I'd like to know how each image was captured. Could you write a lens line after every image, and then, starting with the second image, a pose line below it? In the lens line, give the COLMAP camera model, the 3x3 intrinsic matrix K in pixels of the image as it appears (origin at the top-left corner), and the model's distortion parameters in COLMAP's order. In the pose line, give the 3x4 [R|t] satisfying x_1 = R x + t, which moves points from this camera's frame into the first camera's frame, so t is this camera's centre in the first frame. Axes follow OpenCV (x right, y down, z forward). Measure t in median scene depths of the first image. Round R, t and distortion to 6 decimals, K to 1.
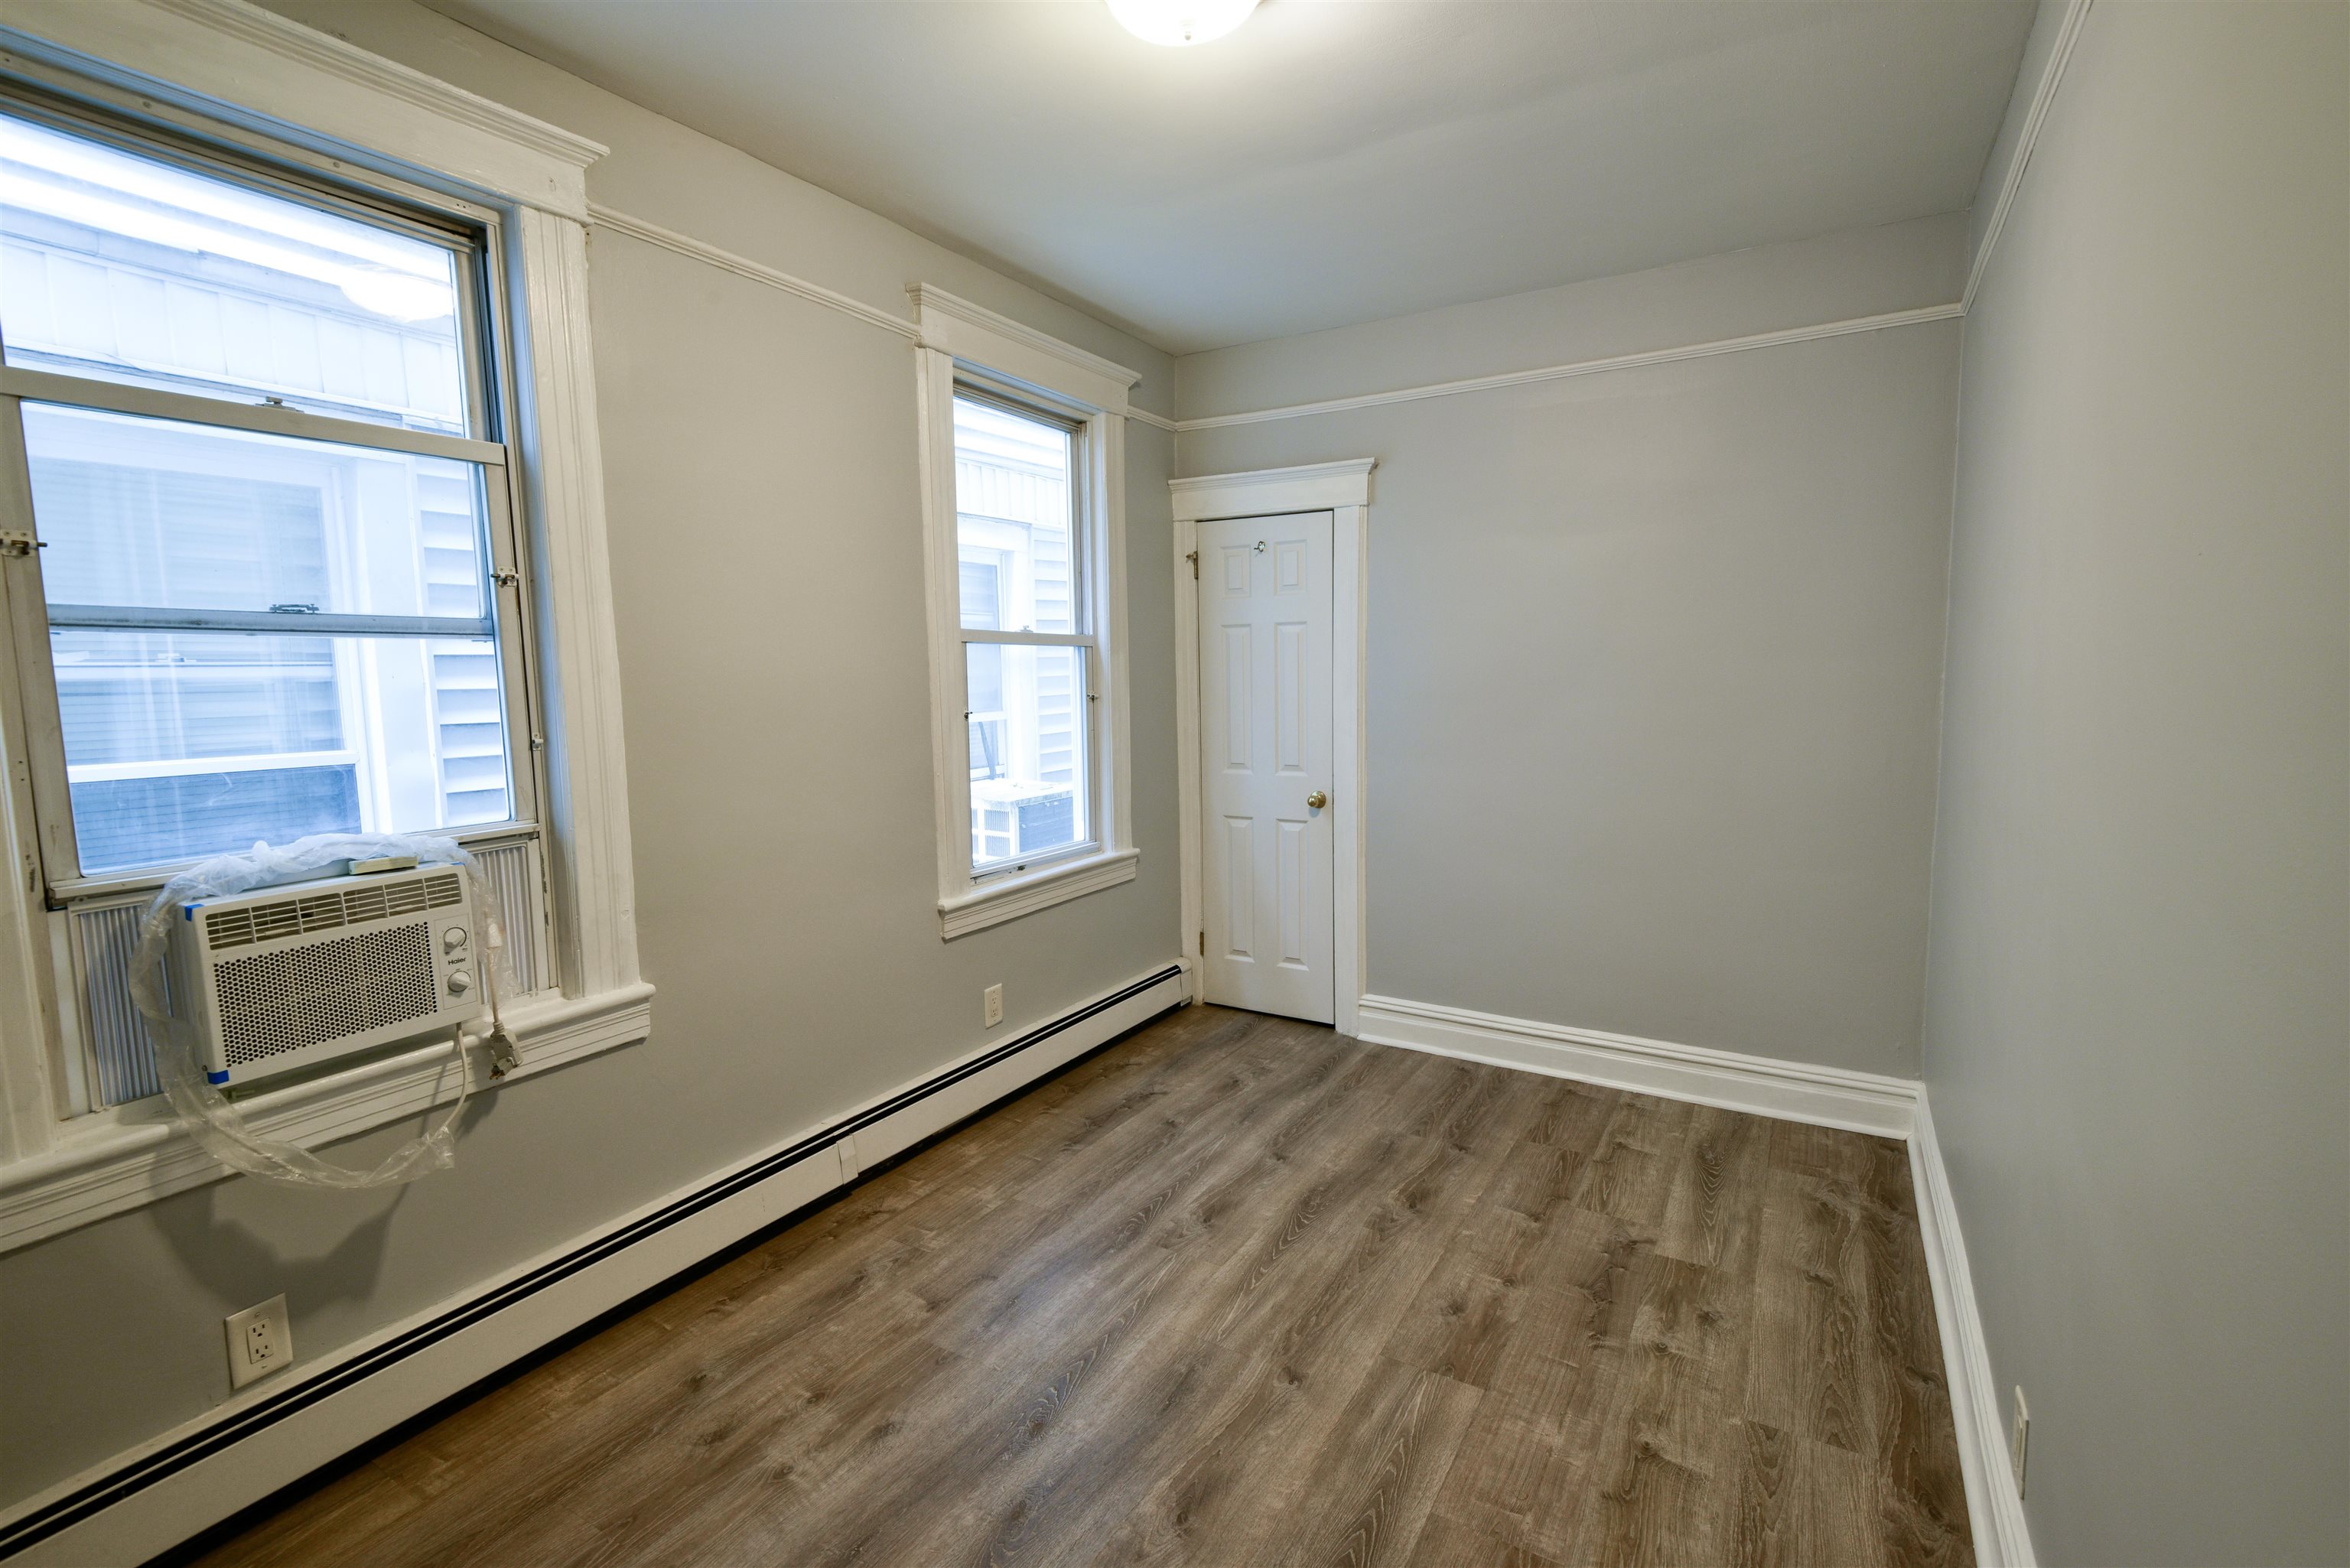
lens RADIAL K [[1061.3, 0, 1178.4], [0, 1061.3, 773.2], [0, 0, 1]] dist [0.053085, -0.026128]
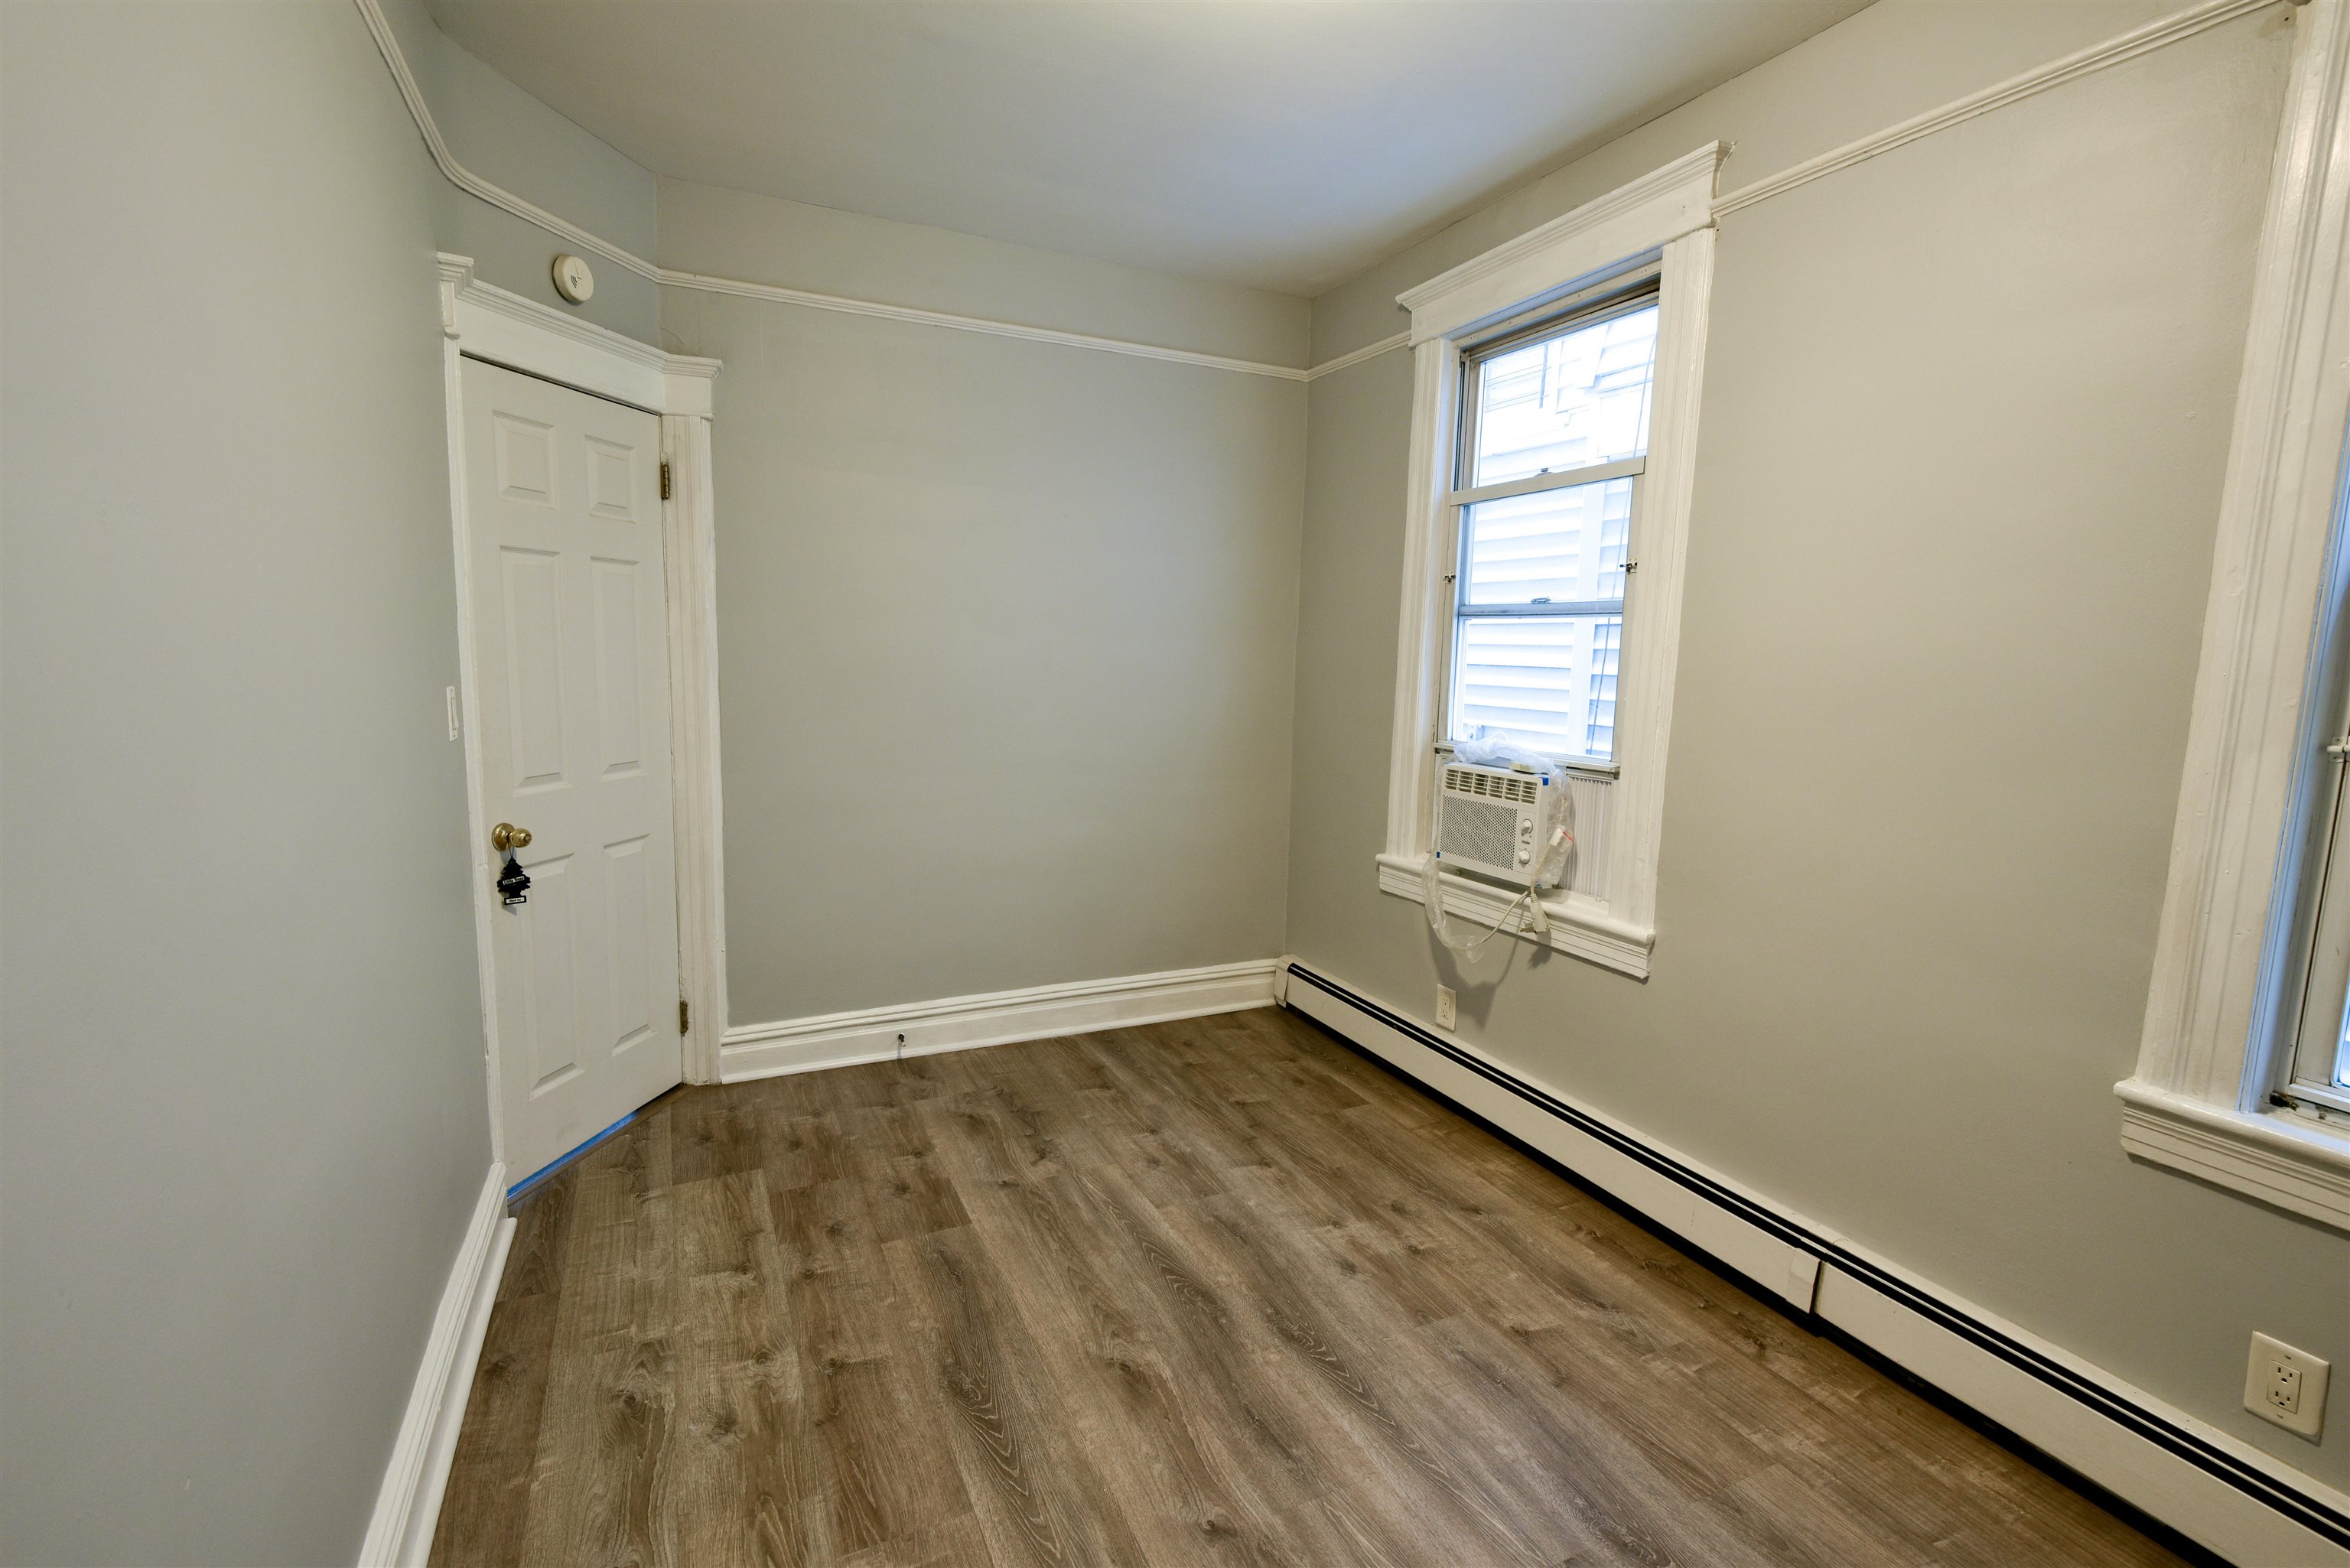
lens RADIAL K [[1057.9, 0, 1185.5], [0, 1057.9, 780.8], [0, 0, 1]] dist [0.006330, -0.000036]
pose [[-0.546105, 0.110811, -0.830356, 0.733882], [-0.095903, 0.976426, 0.193377, -0.134225], [0.832209, 0.185238, -0.522604, 1.332523]]
